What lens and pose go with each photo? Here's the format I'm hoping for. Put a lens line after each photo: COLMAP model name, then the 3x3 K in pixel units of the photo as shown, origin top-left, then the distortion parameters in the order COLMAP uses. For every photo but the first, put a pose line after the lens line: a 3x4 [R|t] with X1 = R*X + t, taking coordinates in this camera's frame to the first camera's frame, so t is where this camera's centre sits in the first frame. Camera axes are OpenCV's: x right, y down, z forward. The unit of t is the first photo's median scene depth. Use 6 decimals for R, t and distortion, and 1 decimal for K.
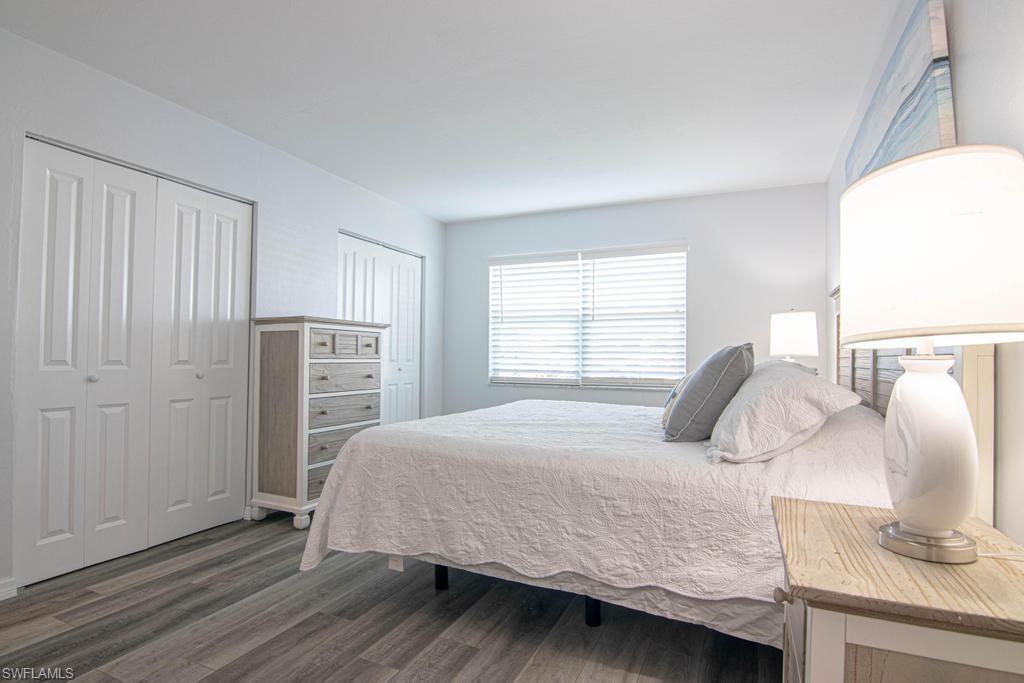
lens RADIAL K [[519.6, 0, 509.1], [0, 519.6, 342.4], [0, 0, 1]] dist [-0.015264, -0.005082]
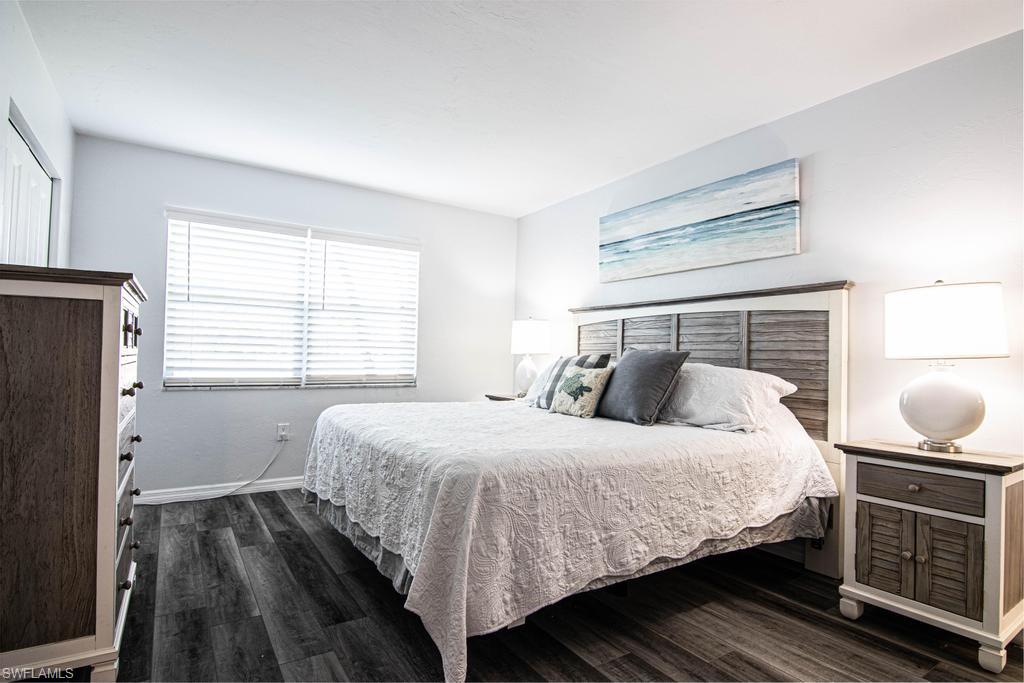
lens RADIAL K [[519.6, 0, 506.9], [0, 519.6, 342.3], [0, 0, 1]] dist [-0.015264, -0.005082]
pose [[0.538620, 0.024130, 0.842203, -1.007330], [-0.039749, 0.999205, -0.003208, 0.006218], [-0.841611, -0.031749, 0.539150, 0.662074]]
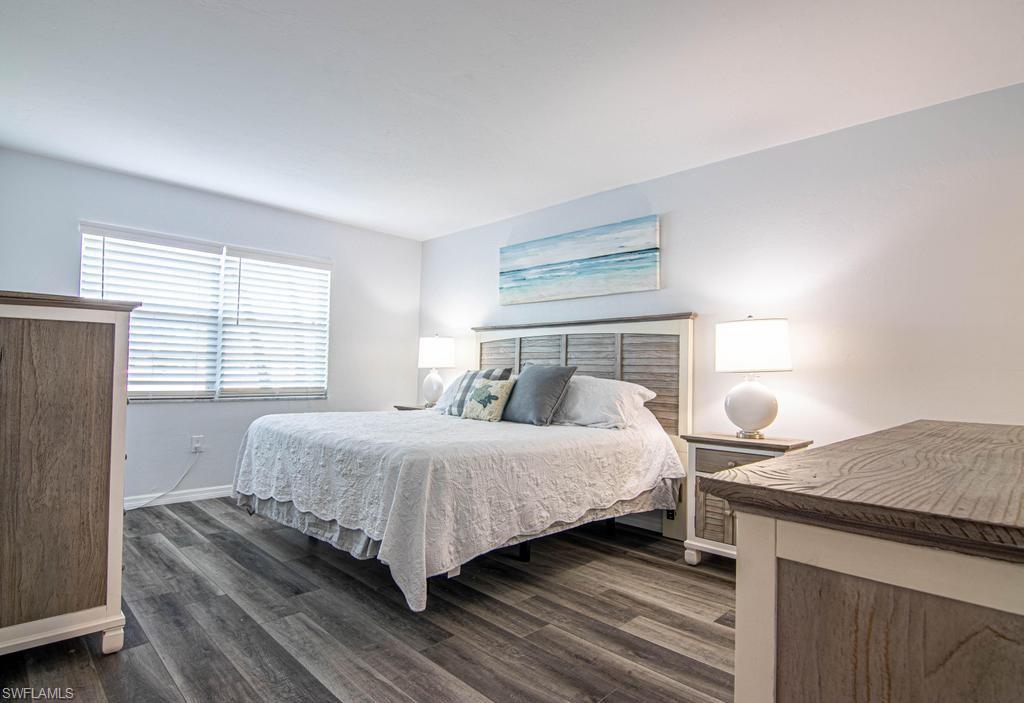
lens RADIAL K [[536.6, 0, 493.0], [0, 536.6, 351.5], [0, 0, 1]] dist [-0.017631, -0.003937]
pose [[0.364122, 0.032668, 0.930778, -1.343083], [-0.043191, 0.998902, -0.018162, 0.002333], [-0.930349, -0.033588, 0.365133, 0.606903]]
